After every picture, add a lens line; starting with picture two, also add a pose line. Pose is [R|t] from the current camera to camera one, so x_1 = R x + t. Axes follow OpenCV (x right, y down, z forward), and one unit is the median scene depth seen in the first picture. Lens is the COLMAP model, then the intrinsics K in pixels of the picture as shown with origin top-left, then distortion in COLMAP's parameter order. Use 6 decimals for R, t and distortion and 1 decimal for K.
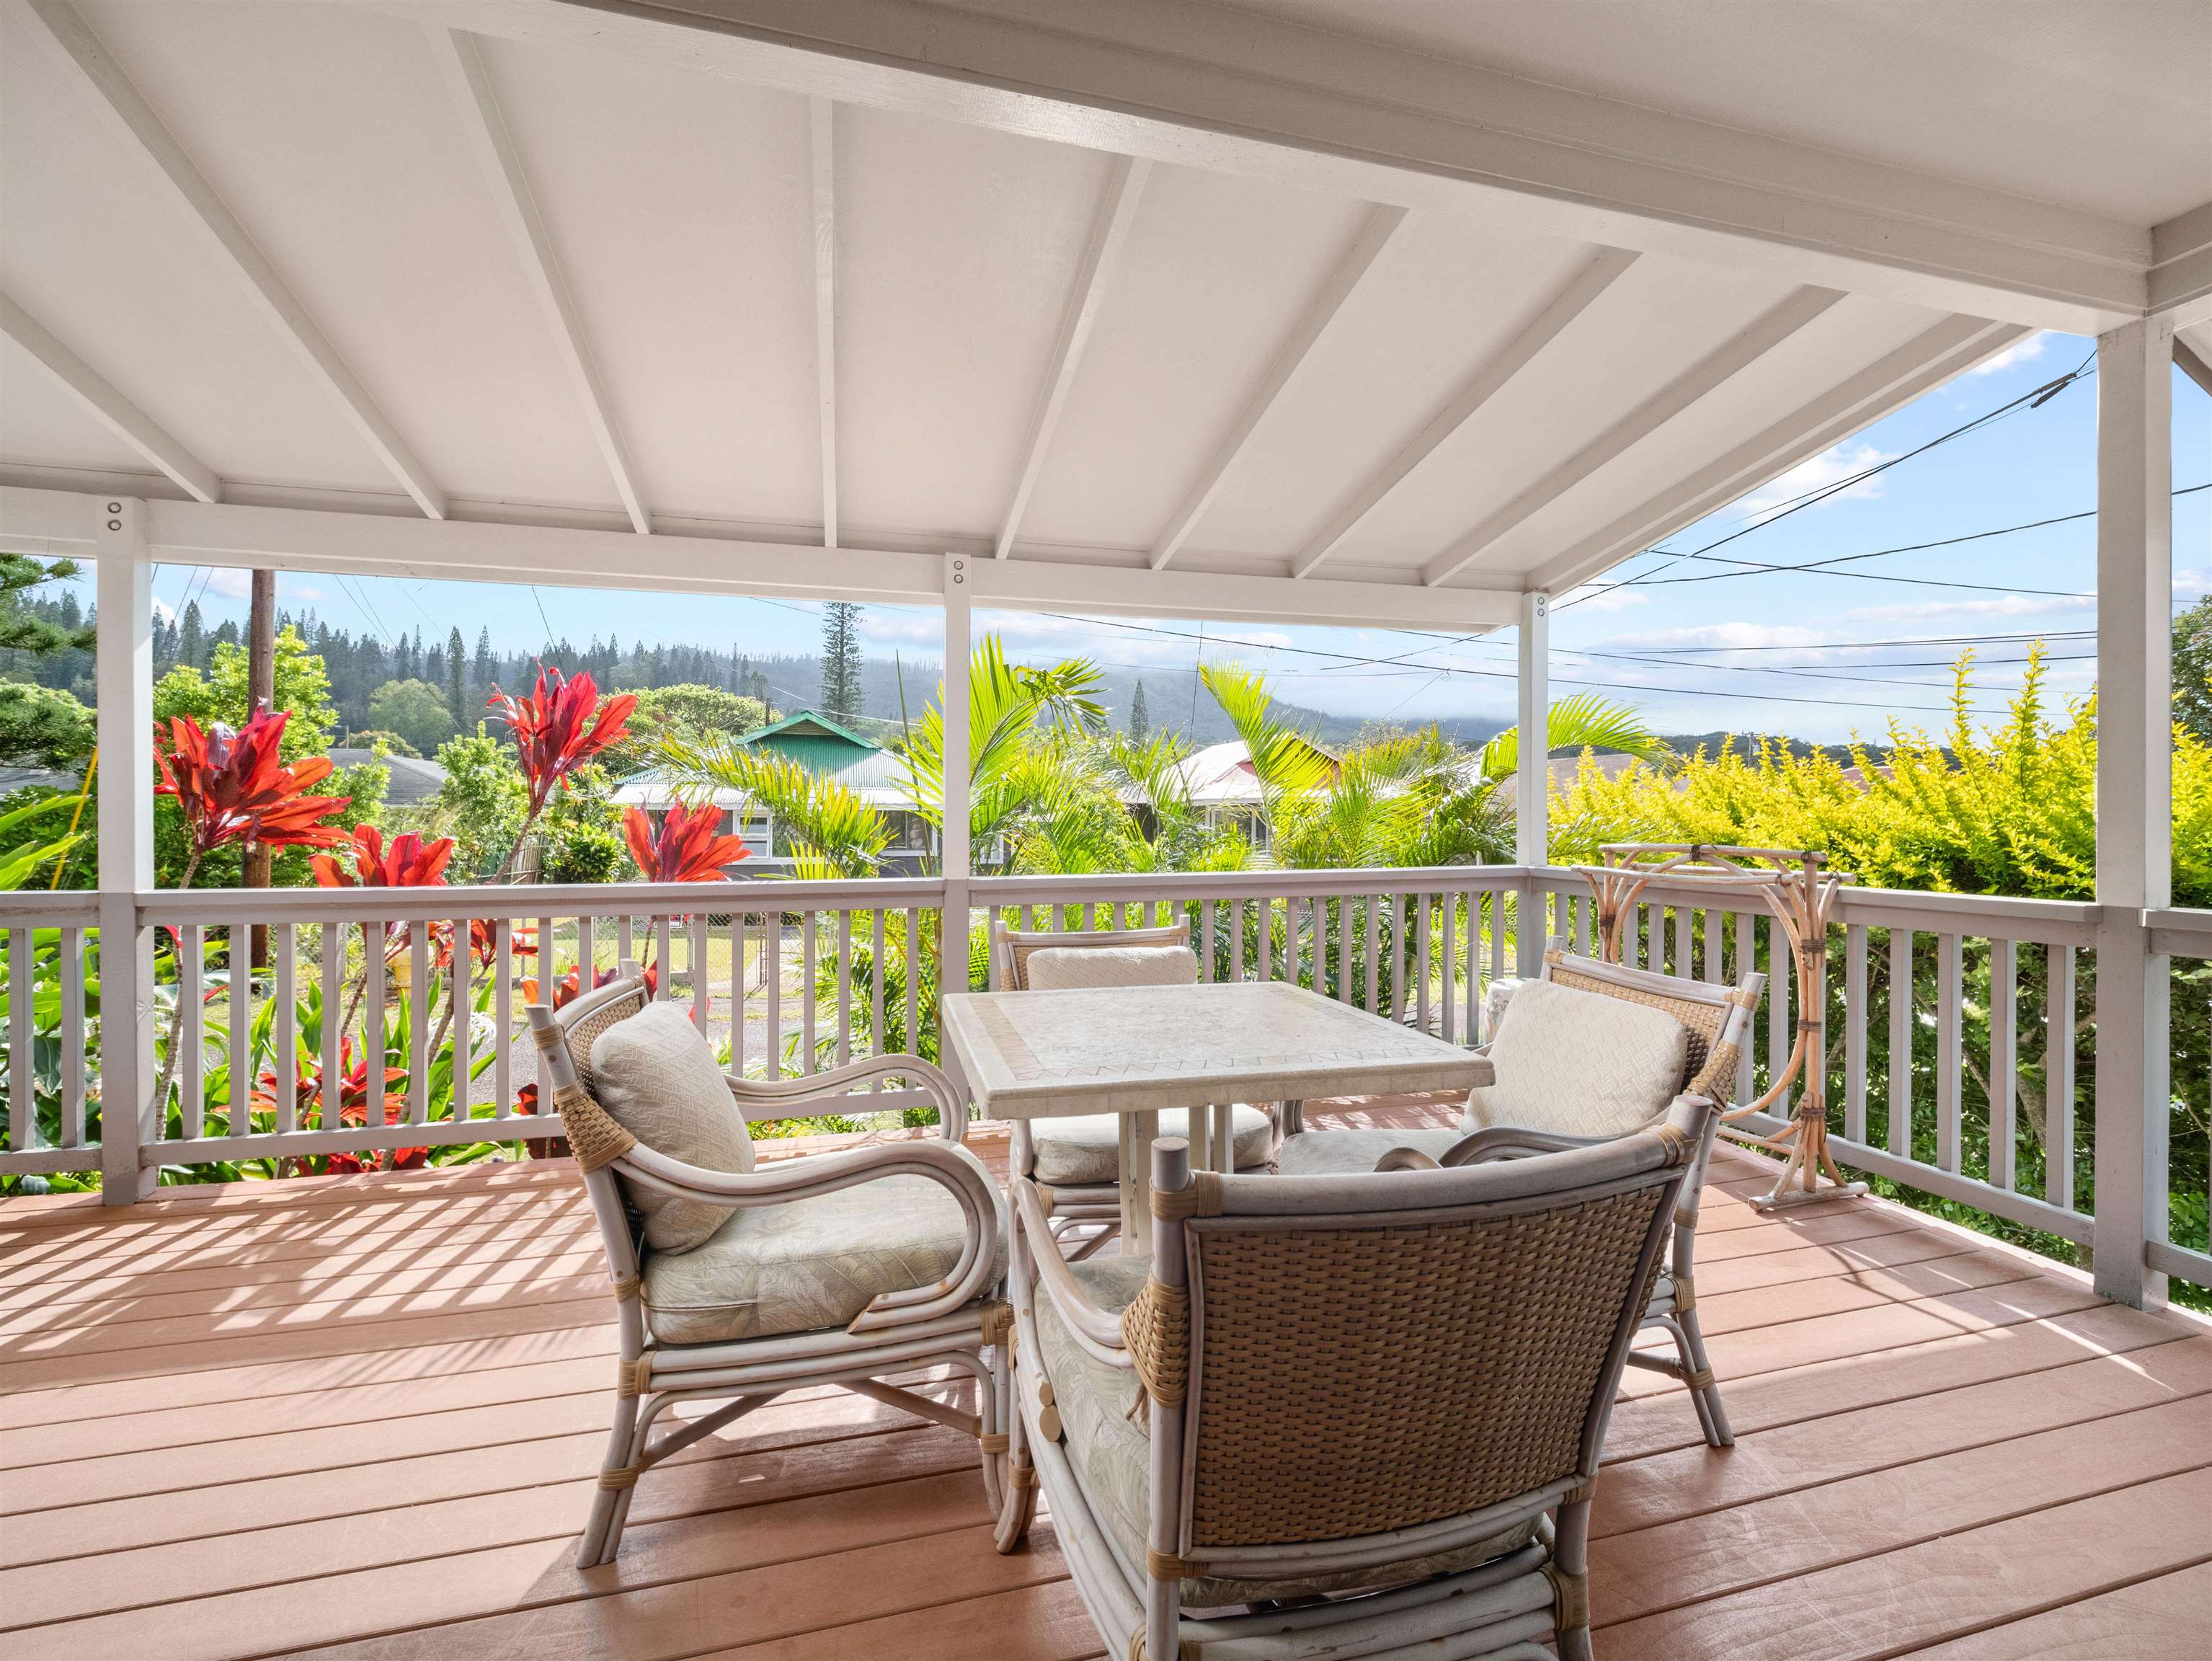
lens RADIAL K [[985.5, 0, 1099.6], [0, 985.5, 818.9], [0, 0, 1]] dist [-0.000129, -0.000722]
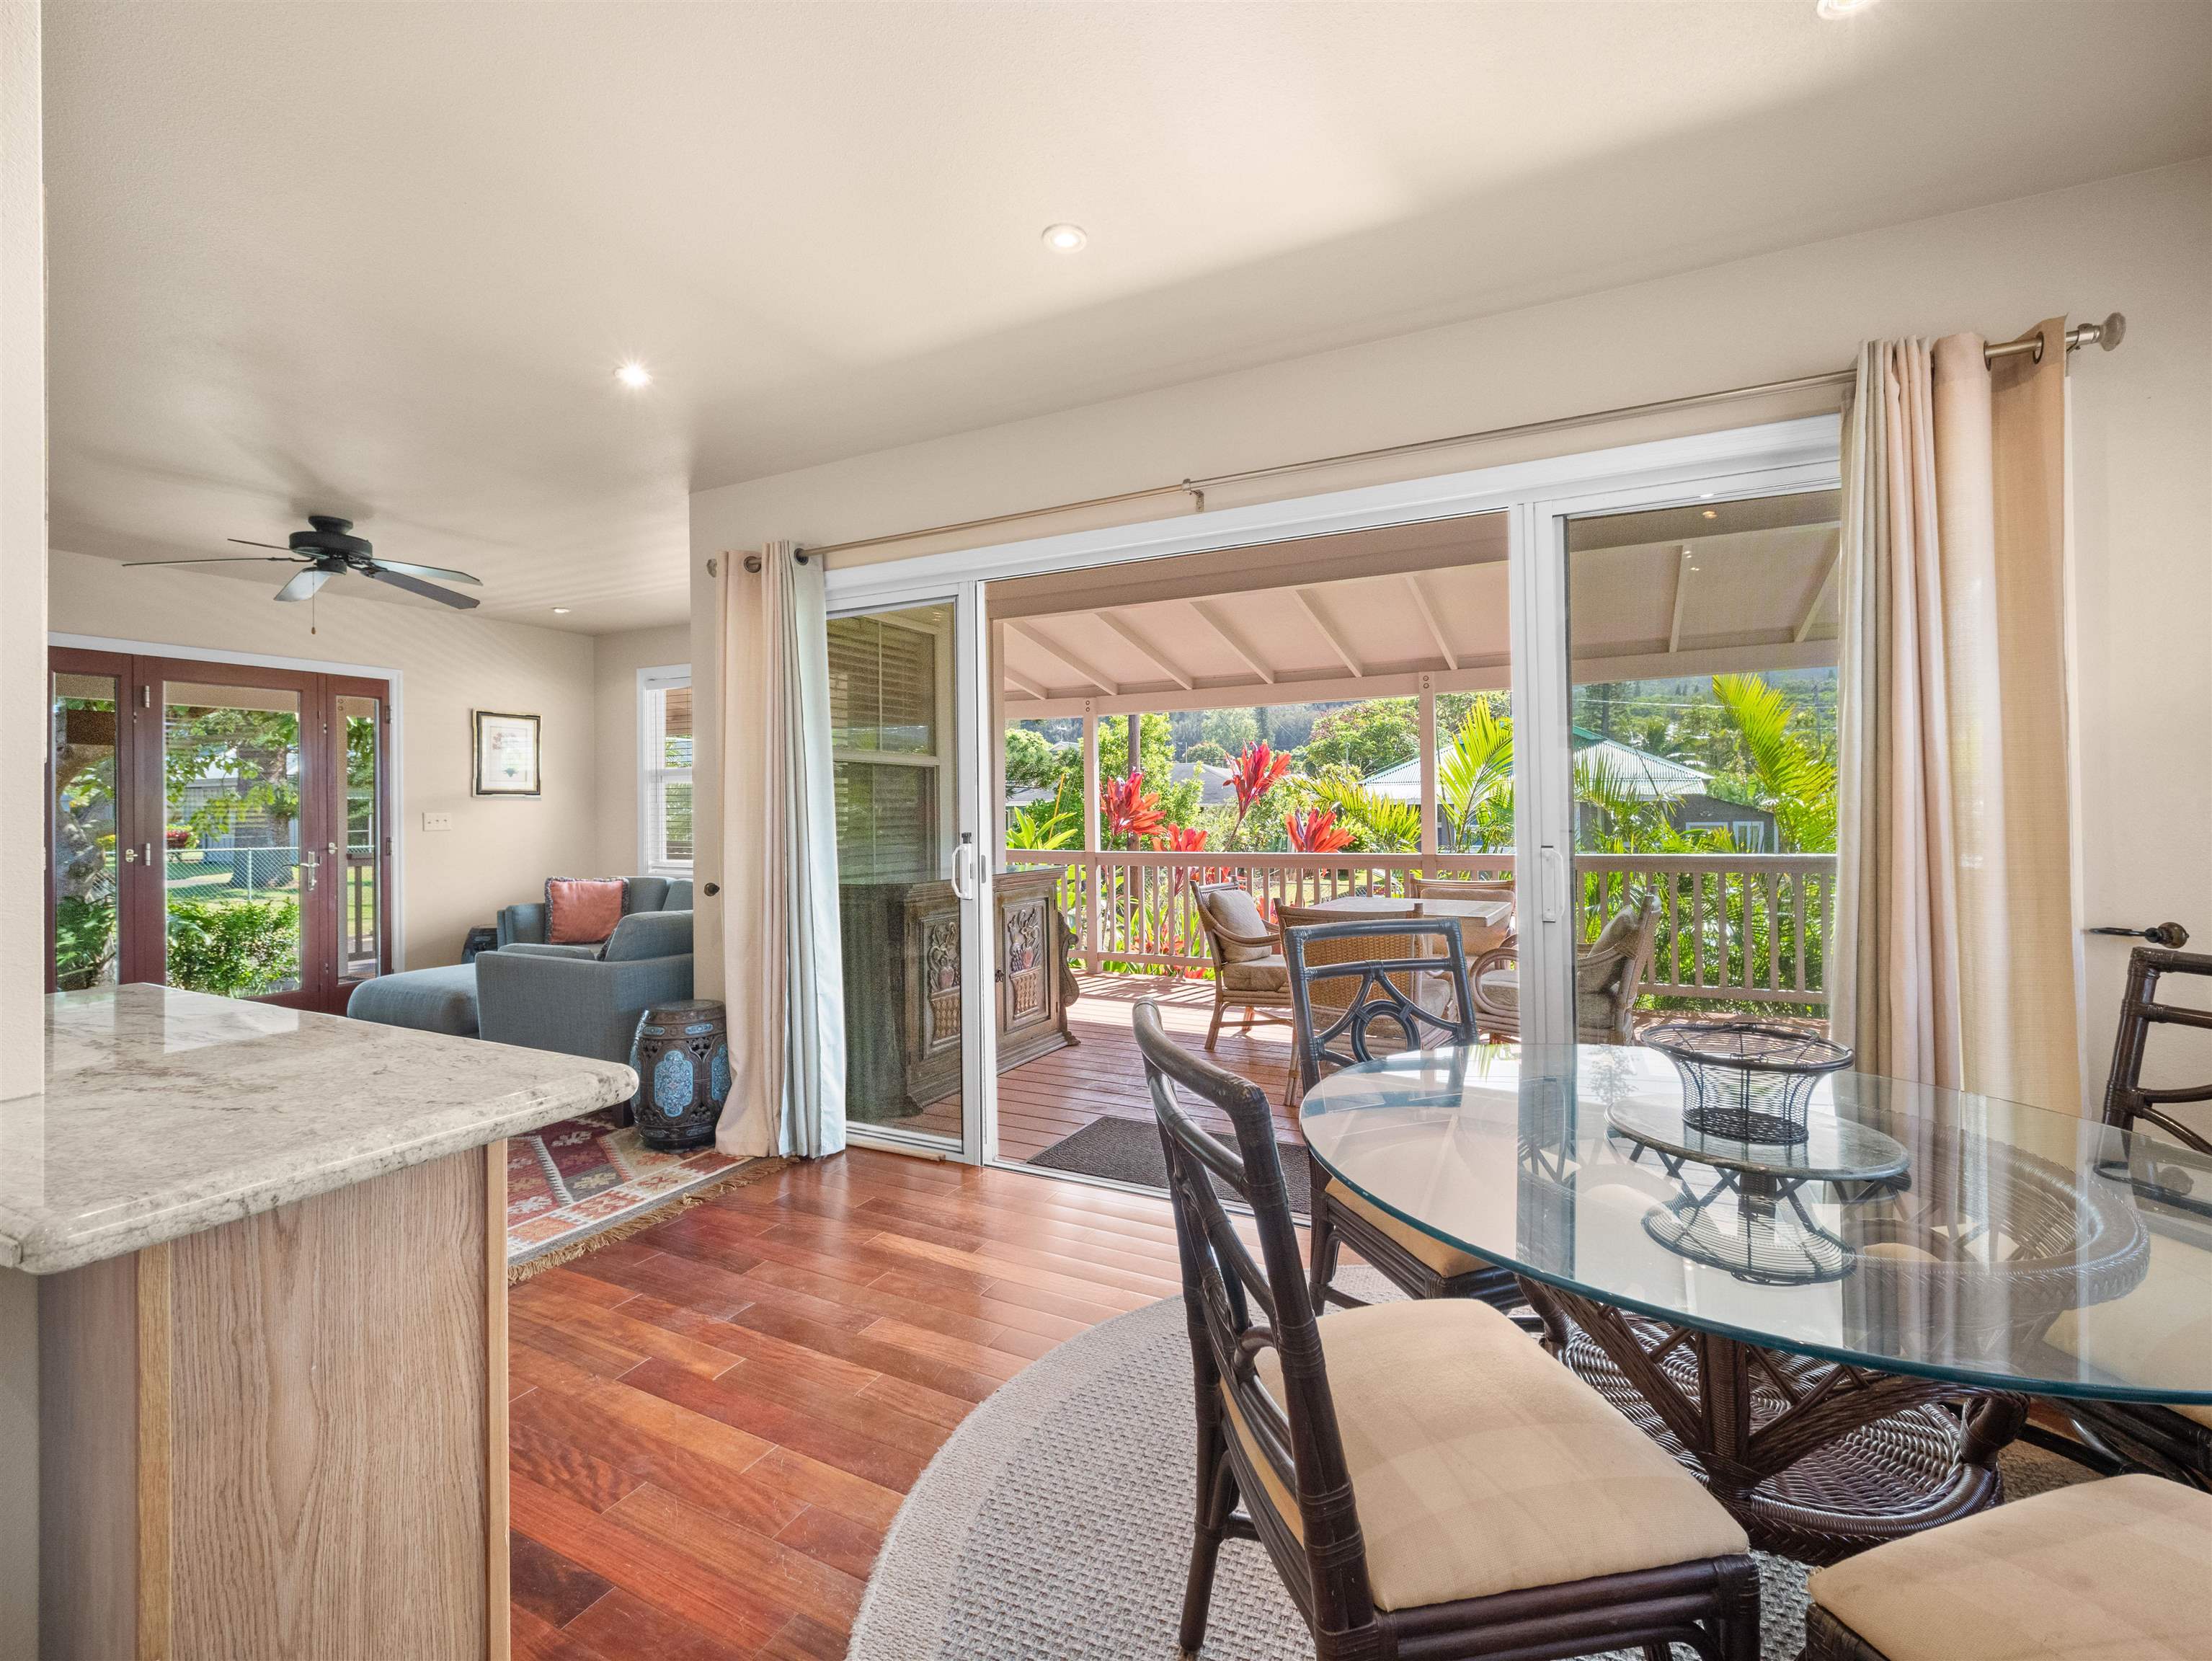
lens RADIAL K [[985.5, 0, 1099.6], [0, 985.5, 818.9], [0, 0, 1]] dist [-0.000129, -0.000722]
pose [[0.734778, -0.008885, -0.678249, 0.635783], [0.015679, 0.999870, 0.003888, -0.016637], [0.678126, -0.013492, 0.734822, -0.726849]]
